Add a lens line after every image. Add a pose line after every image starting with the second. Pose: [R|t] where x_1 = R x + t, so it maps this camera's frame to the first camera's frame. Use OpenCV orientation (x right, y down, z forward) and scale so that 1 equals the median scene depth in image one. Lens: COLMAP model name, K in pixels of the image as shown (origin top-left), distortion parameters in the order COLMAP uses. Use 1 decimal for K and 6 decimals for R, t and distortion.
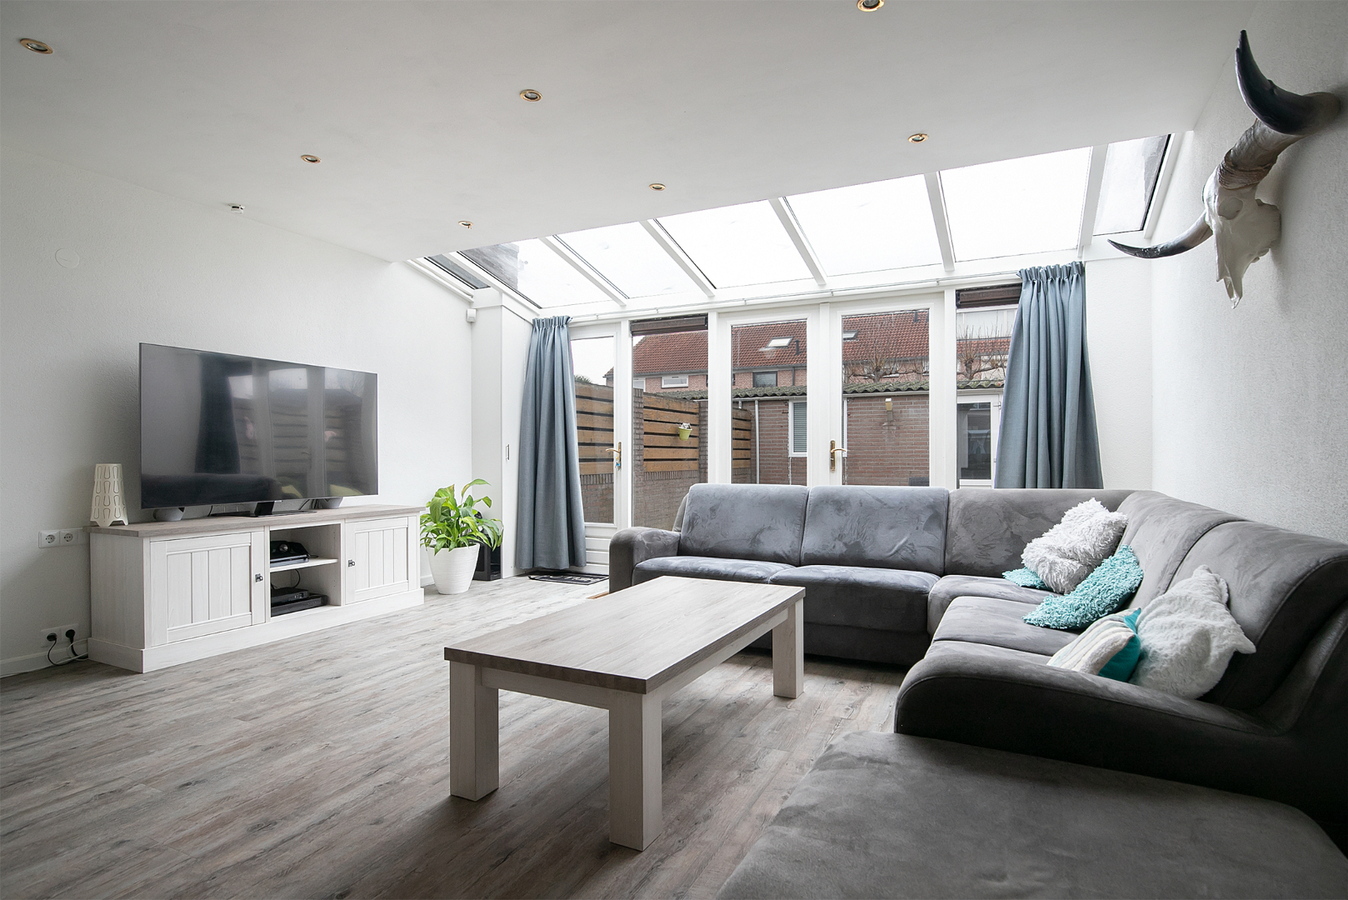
lens RADIAL K [[696.7, 0, 683.9], [0, 696.7, 455.9], [0, 0, 1]] dist [-0.018752, 0.001192]
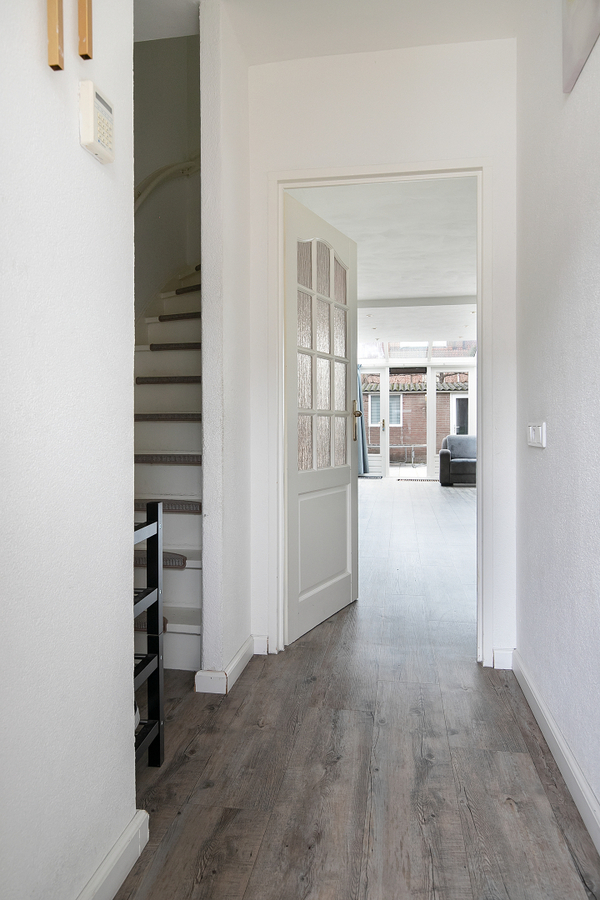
lens RADIAL K [[604.0, 0, 300.0], [0, 604.0, 450.0], [0, 0, 1]] dist [-0.001553, -0.000131]
pose [[0.960593, -0.012888, 0.277659, -1.381804], [0.002580, 0.999295, 0.037460, 0.008211], [-0.277946, -0.035268, 0.959949, -1.296890]]
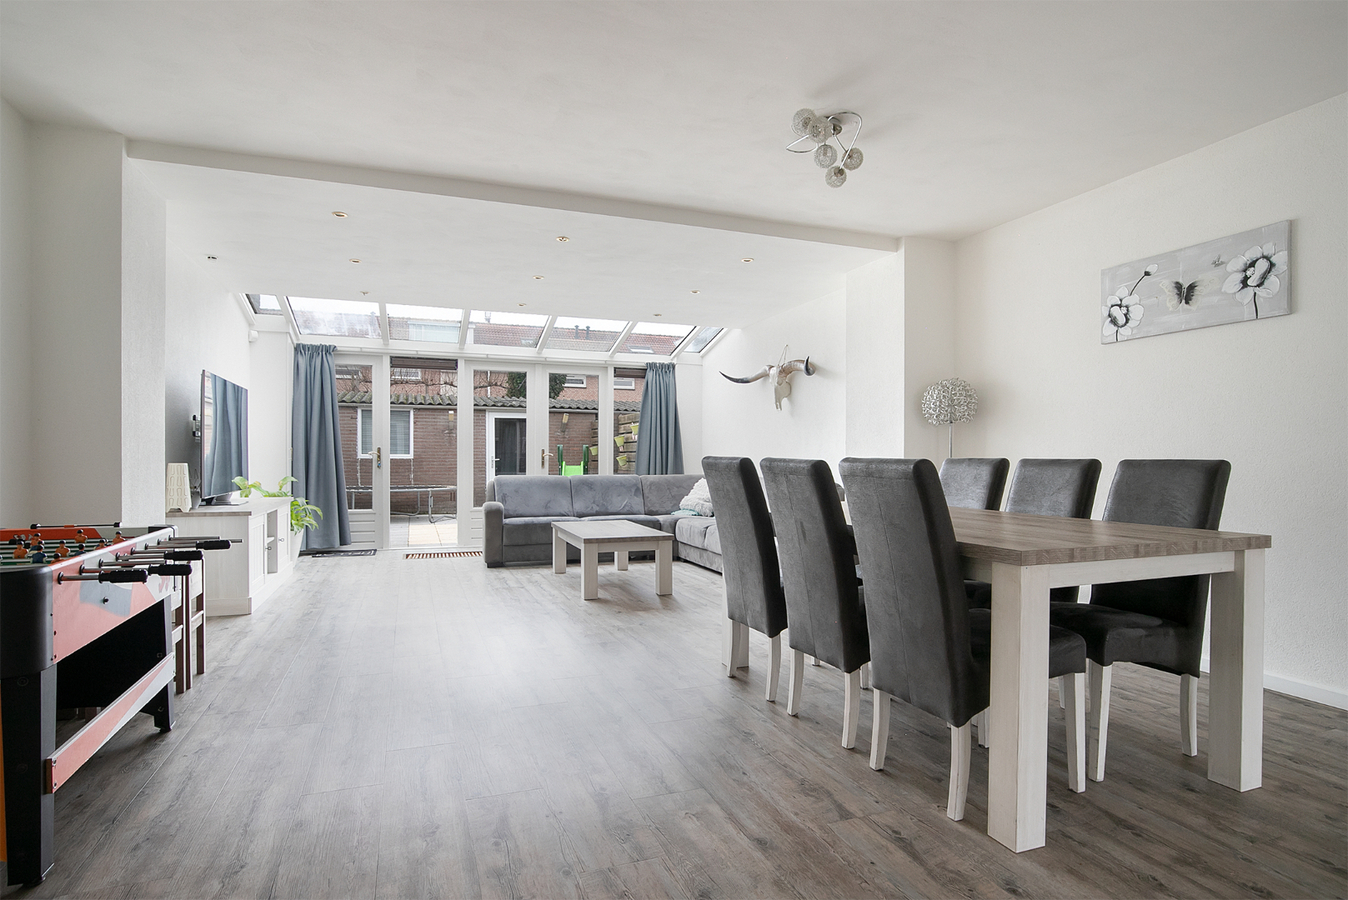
lens RADIAL K [[724.1, 0, 680.2], [0, 724.1, 463.5], [0, 0, 1]] dist [-0.021315, 0.000224]
pose [[0.693172, -0.001573, 0.720770, -1.011913], [-0.004848, 0.999965, 0.006845, -0.002386], [-0.720756, -0.008239, 0.693140, -0.517789]]
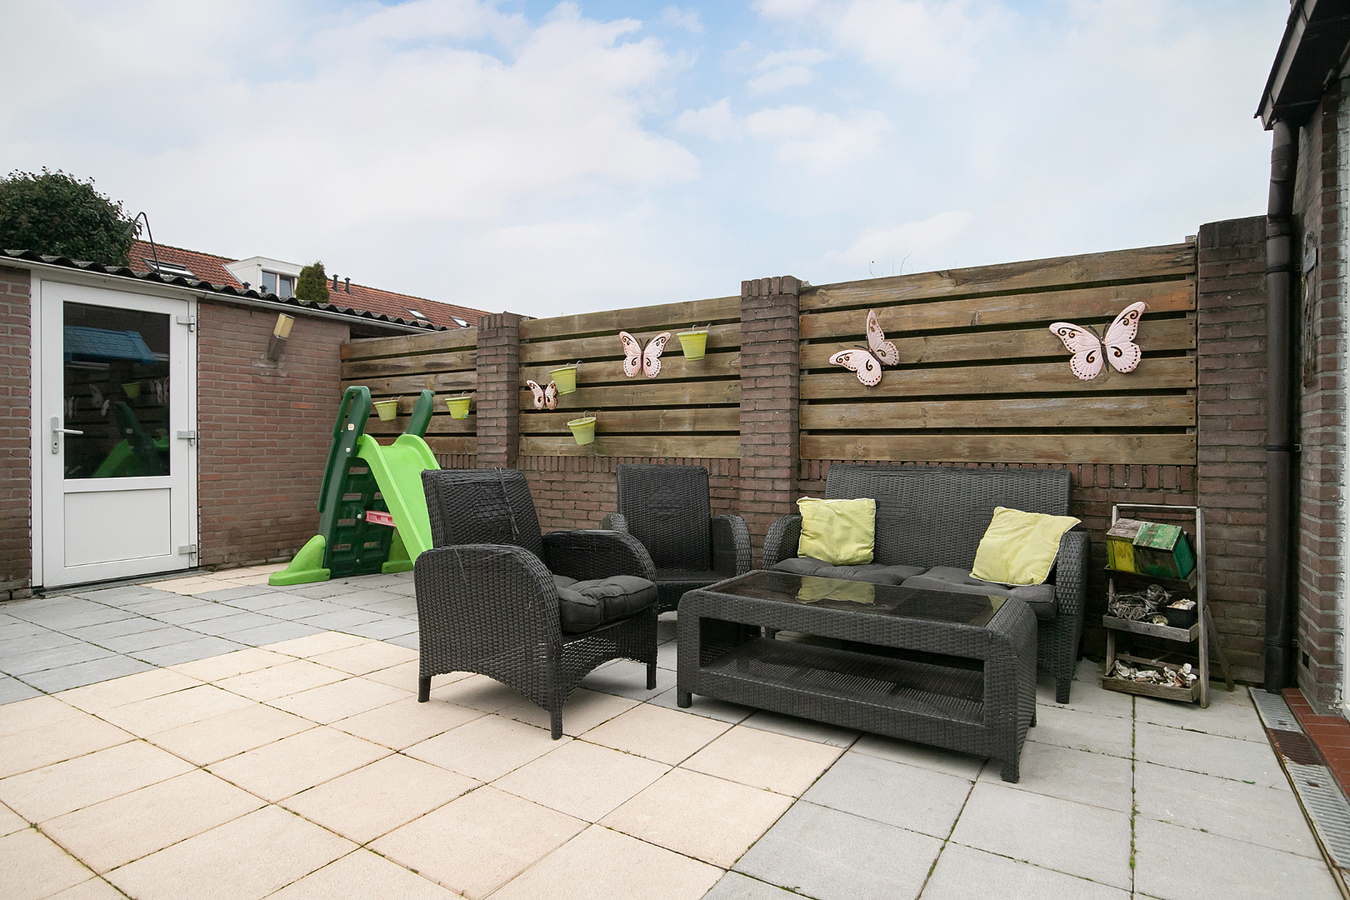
lens RADIAL K [[729.1, 0, 702.7], [0, 729.1, 448.8], [0, 0, 1]] dist [-0.030772, 0.000506]
pose [[0.085359, -0.008965, 0.996310, -0.095919], [-0.003904, 0.999949, 0.009332, 0.024779], [-0.996343, -0.004686, 0.085320, 1.571922]]
